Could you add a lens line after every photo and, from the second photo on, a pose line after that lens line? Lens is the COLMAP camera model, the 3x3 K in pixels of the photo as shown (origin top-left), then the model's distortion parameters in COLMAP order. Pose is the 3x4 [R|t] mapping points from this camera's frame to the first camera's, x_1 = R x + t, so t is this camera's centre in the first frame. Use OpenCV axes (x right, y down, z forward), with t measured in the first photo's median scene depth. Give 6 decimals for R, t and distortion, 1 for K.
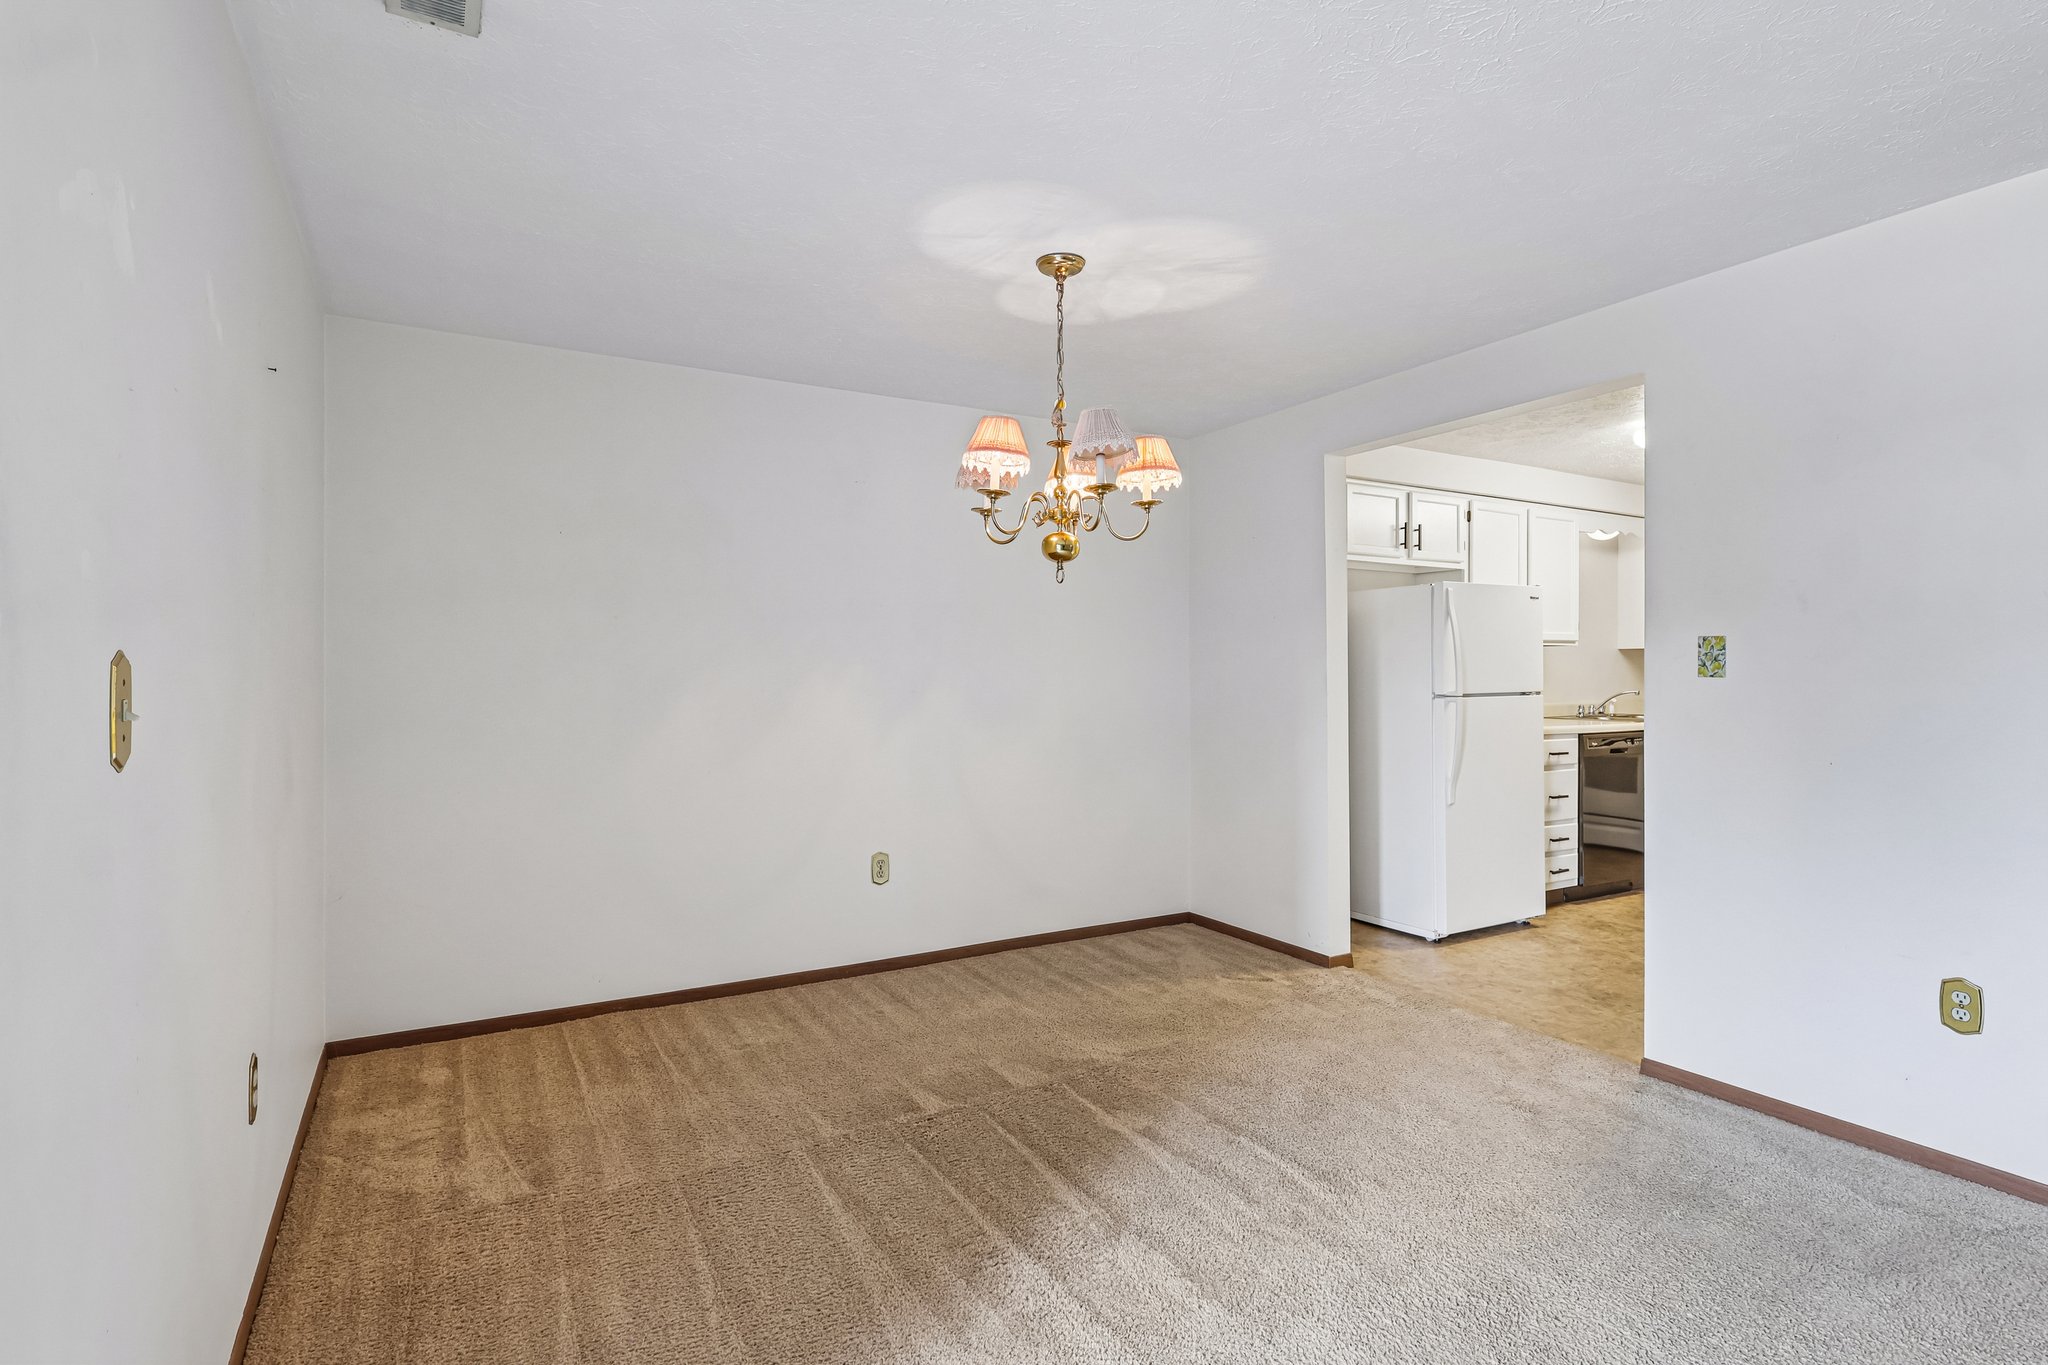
lens RADIAL K [[999.4, 0, 1014.5], [0, 999.4, 675.4], [0, 0, 1]] dist [-0.002276, 0.000362]
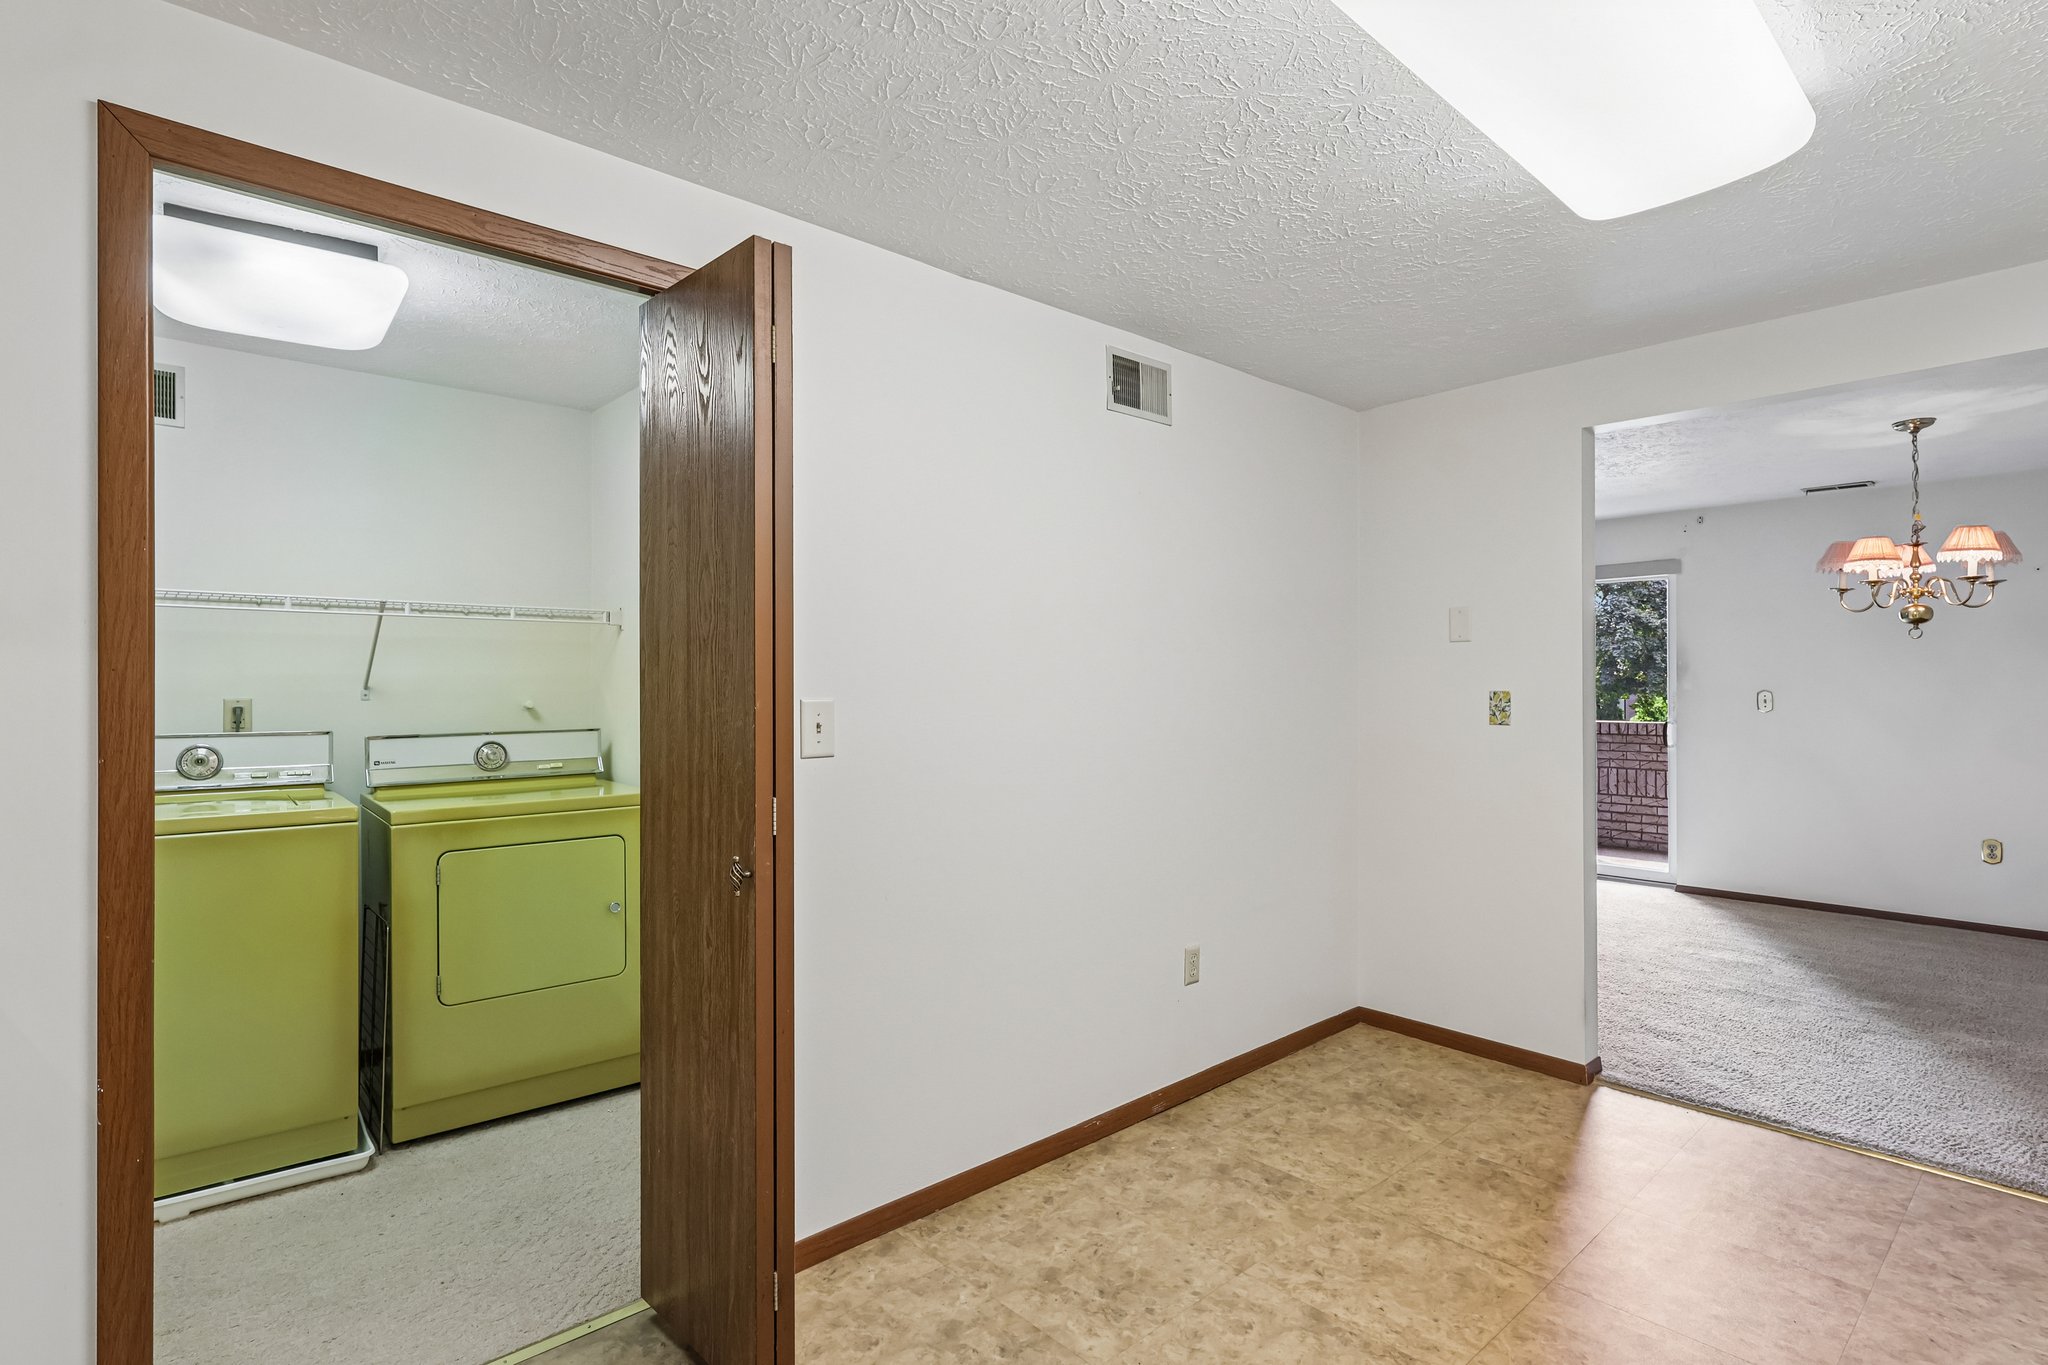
lens RADIAL K [[1003.5, 0, 1013.1], [0, 1003.5, 693.1], [0, 0, 1]] dist [-0.000817, 0.000162]
pose [[-0.977479, 0.007367, -0.210903, 1.274649], [0.005295, 0.999932, 0.010387, -0.027695], [0.210966, 0.009036, -0.977452, 1.660934]]
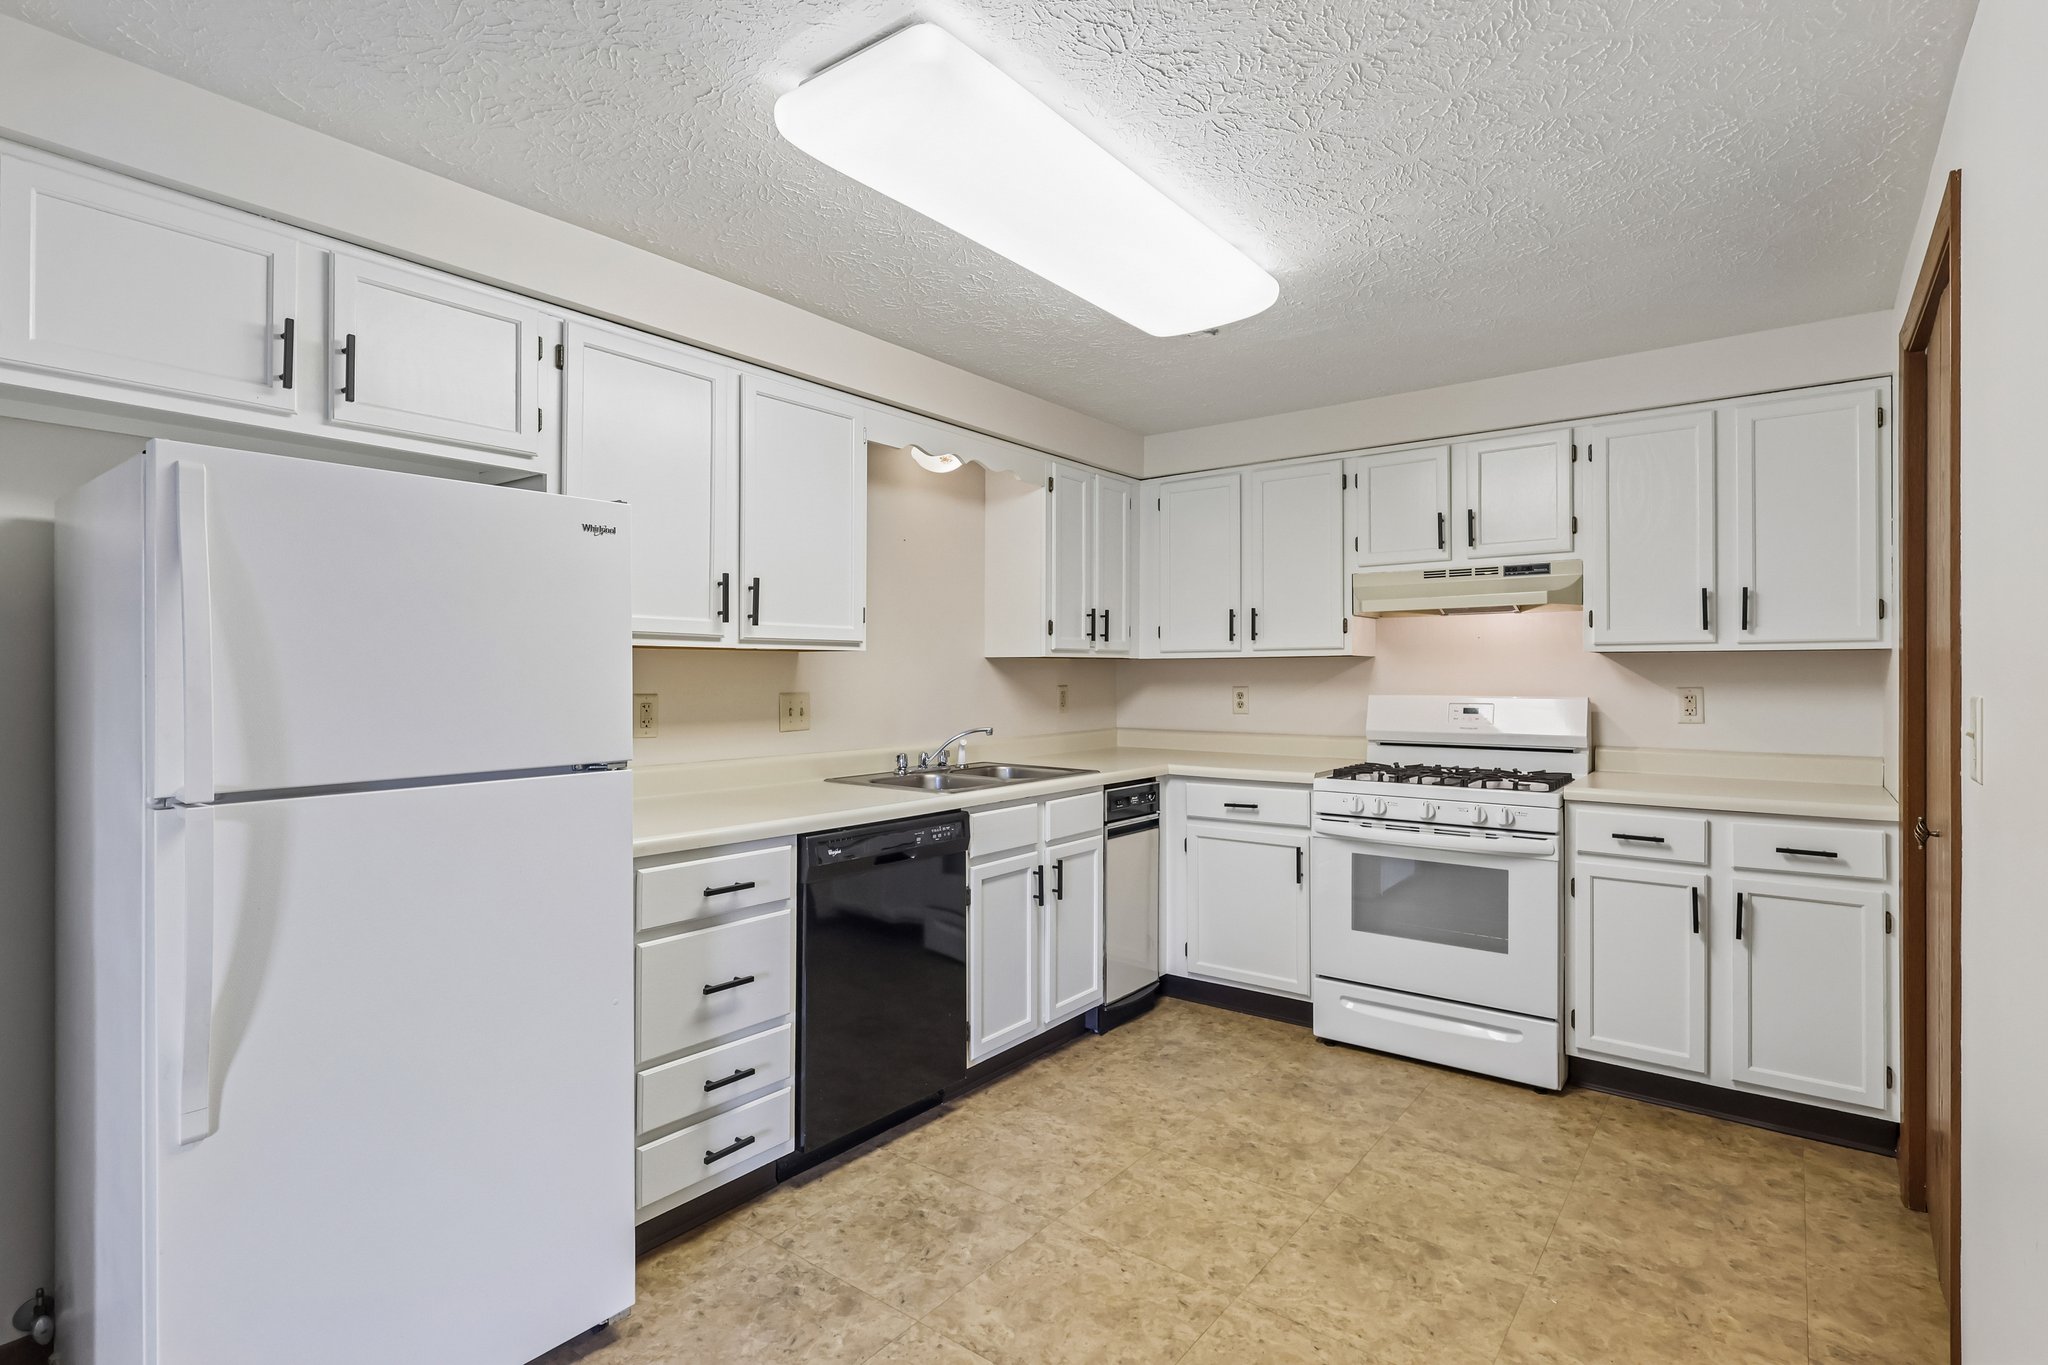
lens RADIAL K [[999.1, 0, 1022.1], [0, 999.1, 667.3], [0, 0, 1]] dist [-0.001863, 0.000316]
pose [[0.922242, 0.006064, 0.386566, 0.706181], [-0.002453, 0.999949, -0.009832, -0.025371], [-0.386606, 0.008120, 0.922209, 0.762144]]
